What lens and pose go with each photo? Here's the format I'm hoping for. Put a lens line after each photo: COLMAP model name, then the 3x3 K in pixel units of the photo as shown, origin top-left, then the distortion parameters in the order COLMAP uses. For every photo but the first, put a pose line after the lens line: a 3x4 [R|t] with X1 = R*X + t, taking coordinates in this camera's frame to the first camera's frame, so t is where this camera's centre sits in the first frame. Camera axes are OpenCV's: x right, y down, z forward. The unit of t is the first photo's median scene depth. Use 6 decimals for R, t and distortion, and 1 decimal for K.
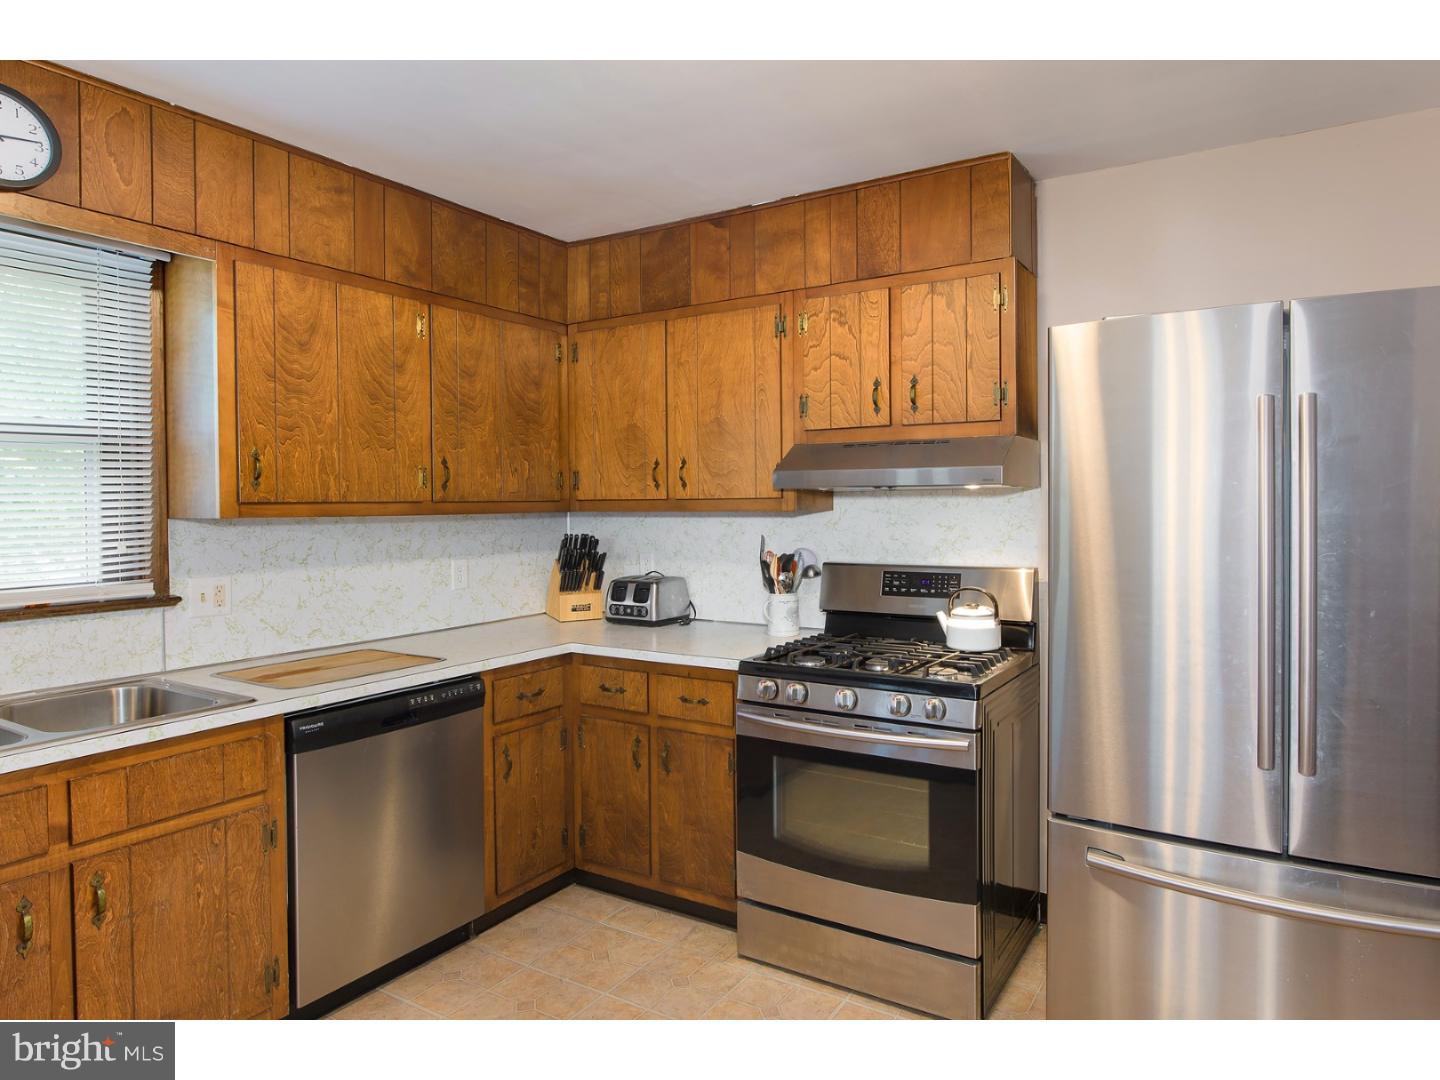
lens RADIAL K [[846.1, 0, 771.9], [0, 846.1, 511.6], [0, 0, 1]] dist [-0.010086, 0.000694]
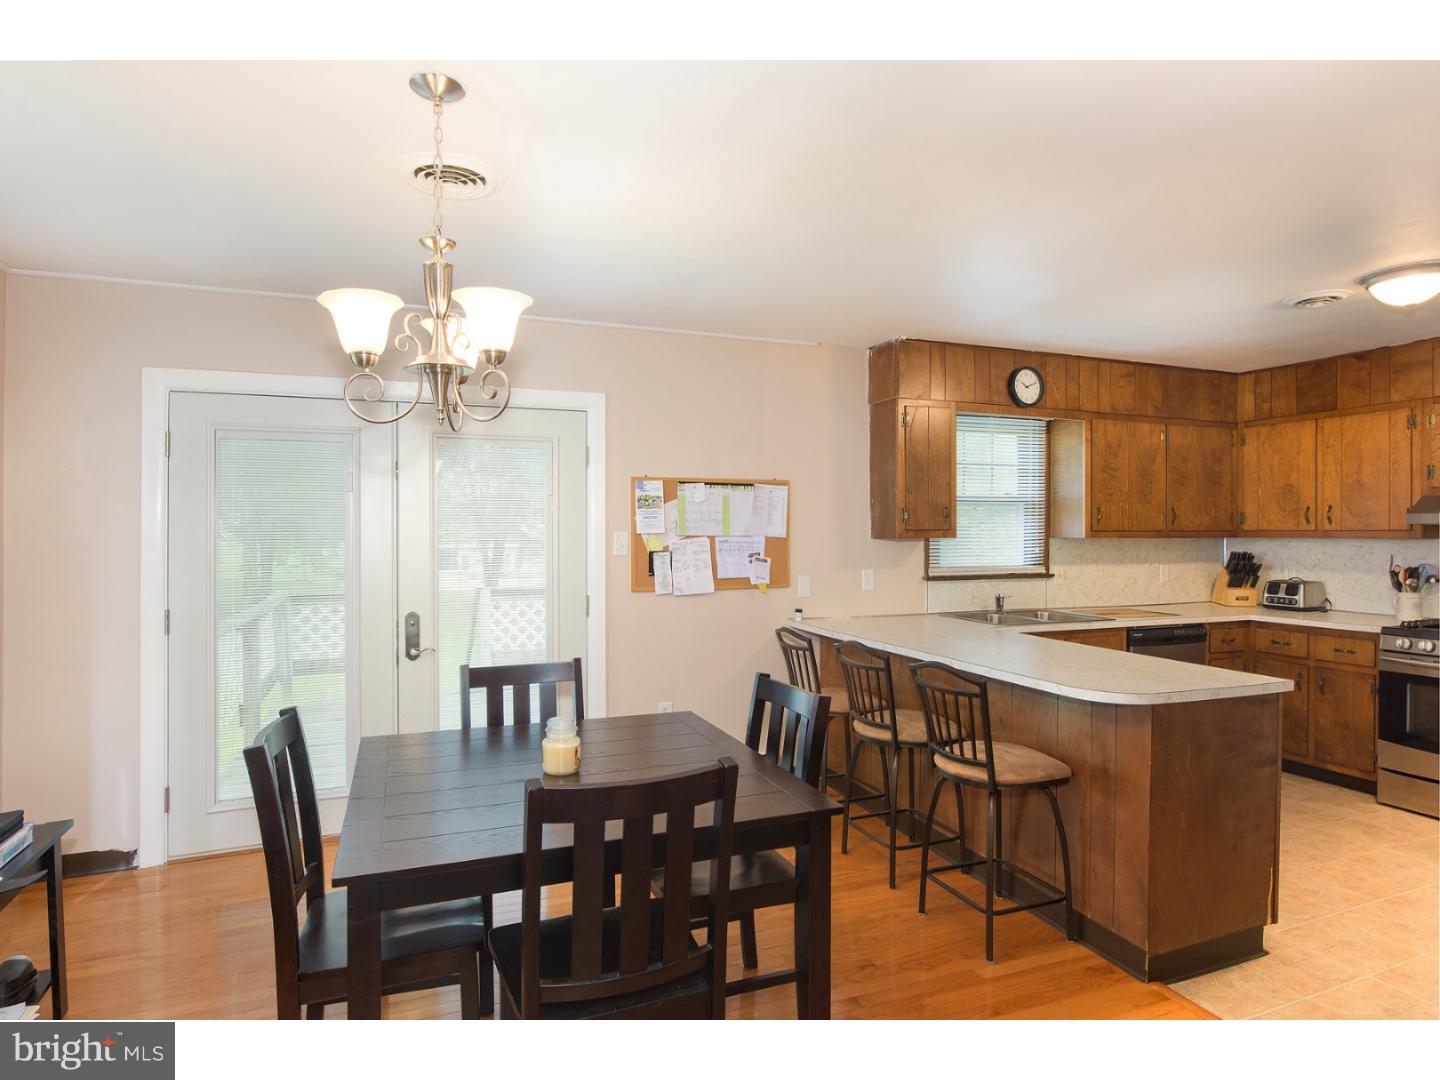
lens RADIAL K [[781.6, 0, 742.6], [0, 781.6, 533.8], [0, 0, 1]] dist [-0.015991, -0.000602]
pose [[0.797388, 0.010841, -0.603369, -0.115584], [-0.014700, 0.999891, -0.001462, 0.010054], [0.603288, 0.010035, 0.797461, -0.910105]]
